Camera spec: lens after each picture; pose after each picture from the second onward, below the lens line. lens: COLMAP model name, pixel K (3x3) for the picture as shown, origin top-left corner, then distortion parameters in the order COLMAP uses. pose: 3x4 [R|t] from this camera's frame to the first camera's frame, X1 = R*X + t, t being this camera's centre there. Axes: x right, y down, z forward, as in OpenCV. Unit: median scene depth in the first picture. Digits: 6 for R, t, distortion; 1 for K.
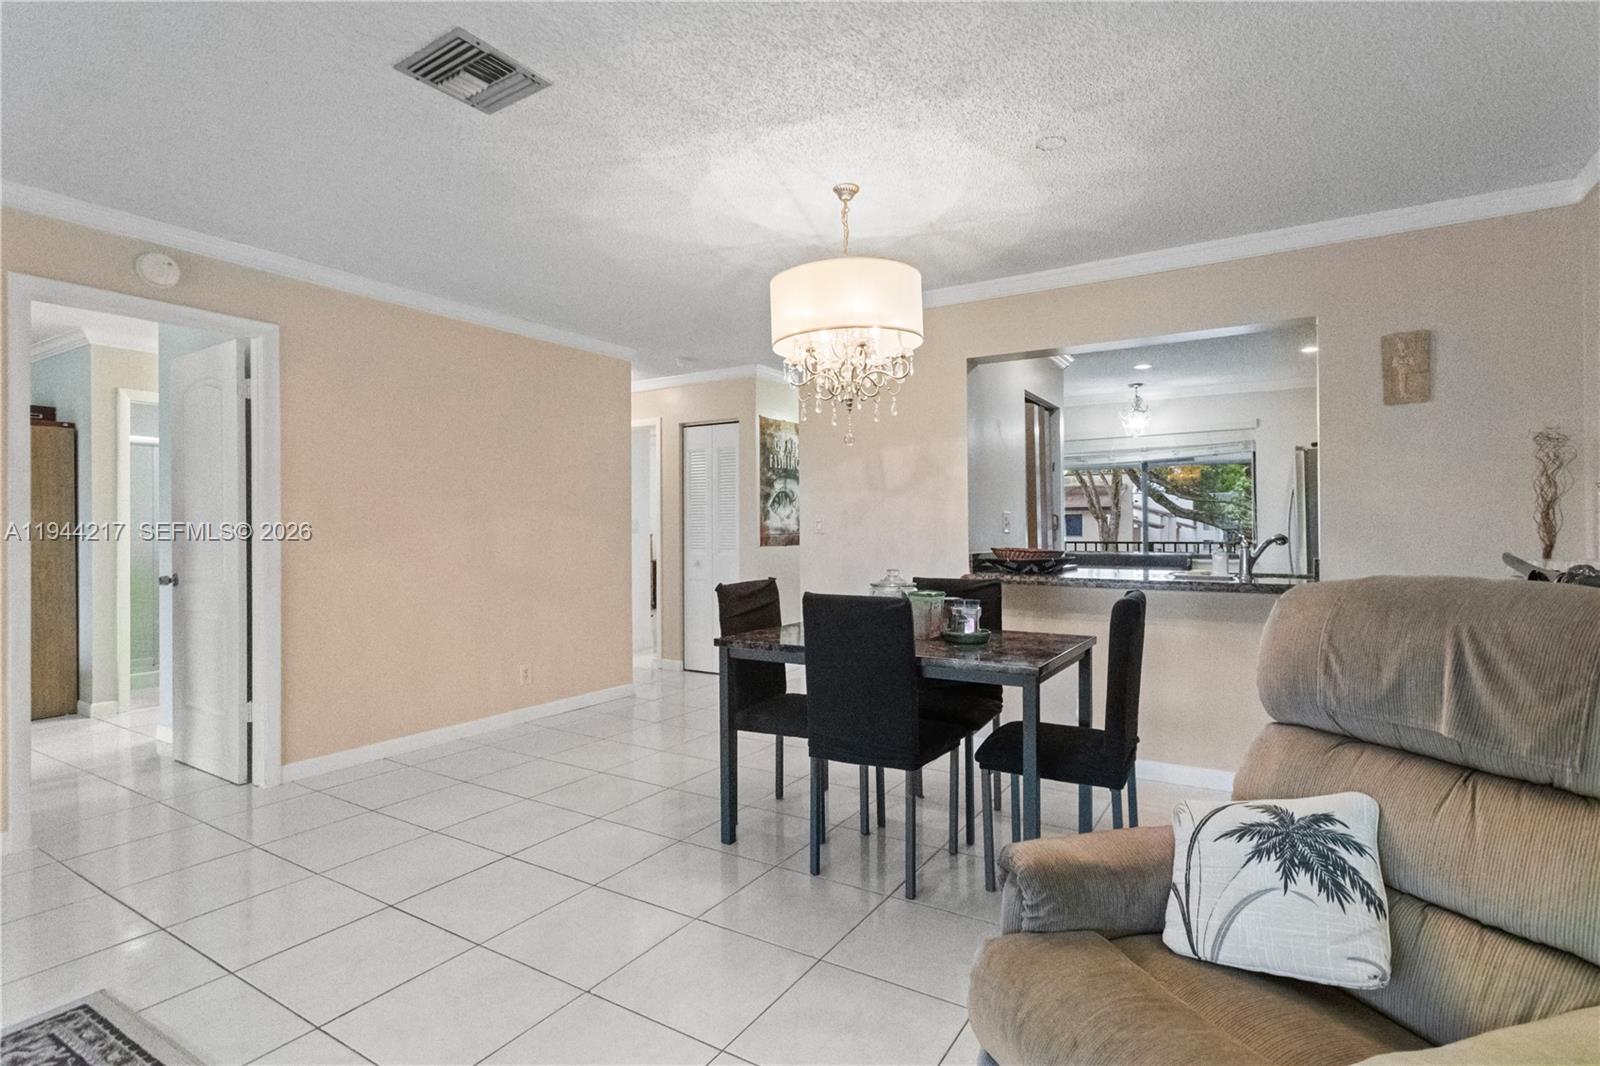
lens RADIAL K [[785.0, 0, 798.2], [0, 785.0, 526.4], [0, 0, 1]] dist [0.003168, 0.000157]
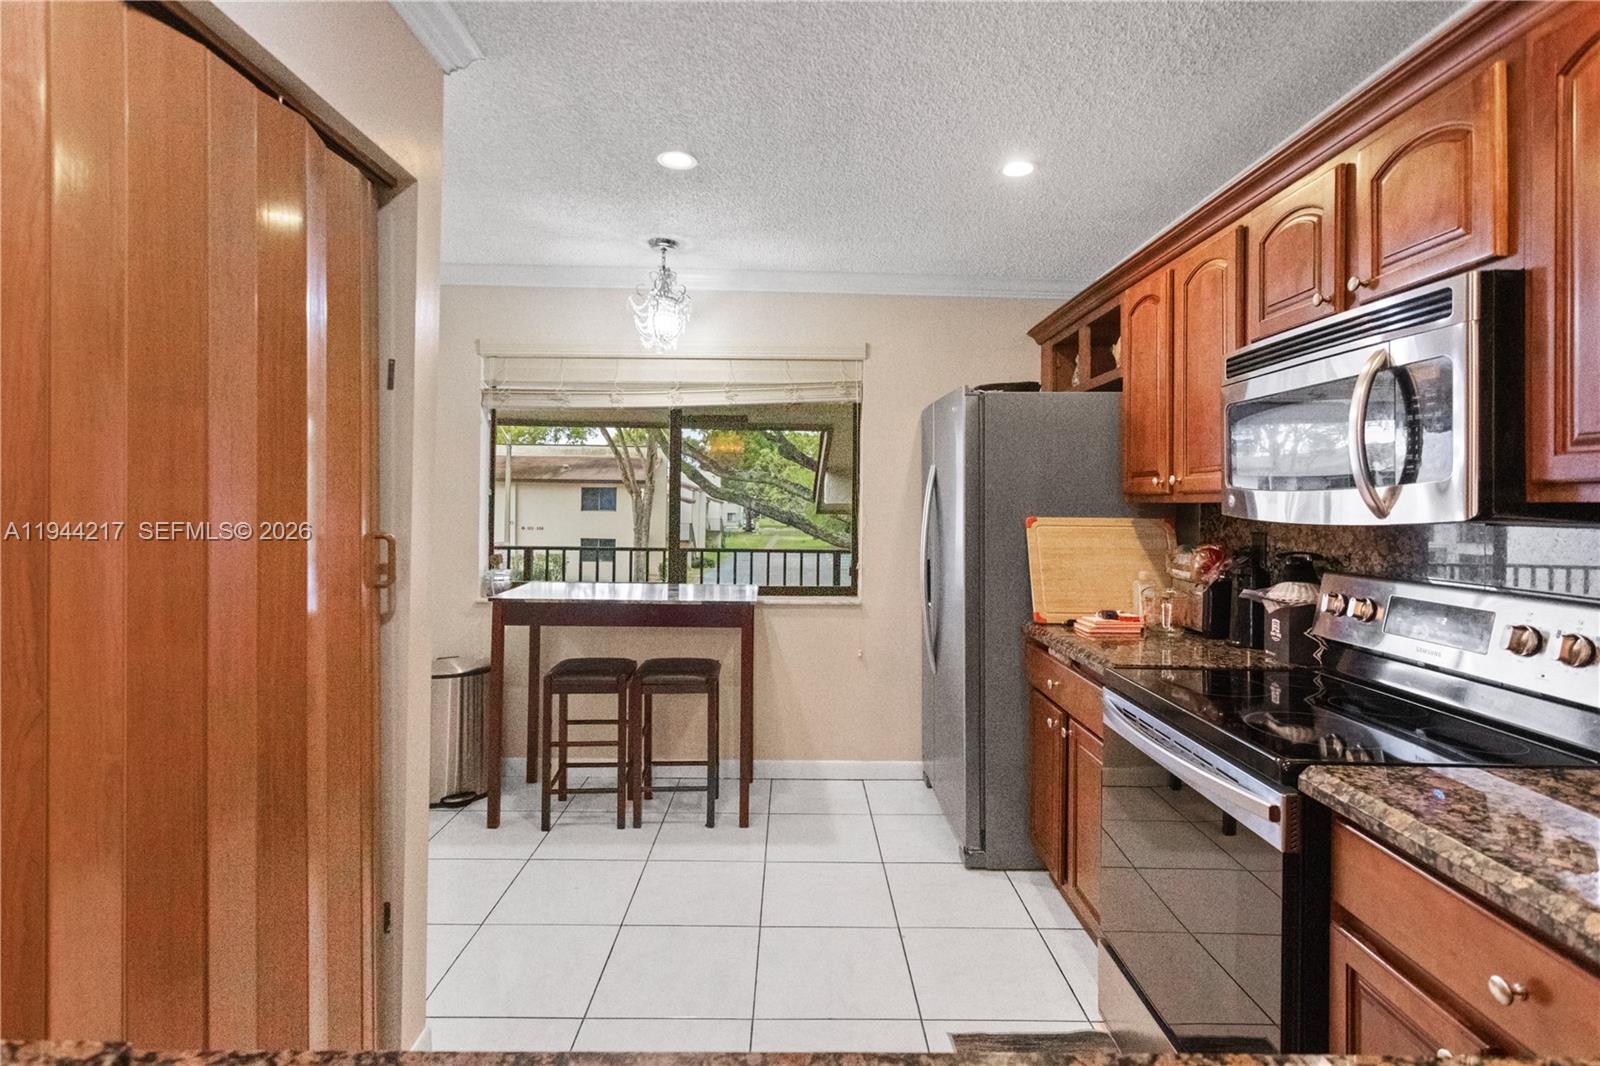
lens RADIAL K [[778.1, 0, 785.0], [0, 778.1, 513.4], [0, 0, 1]] dist [0.003250, 0.000644]
pose [[0.851110, 0.008452, 0.524920, 0.471765], [-0.020328, 0.999651, 0.016864, -0.048282], [-0.524594, -0.025023, 0.850984, 1.062383]]
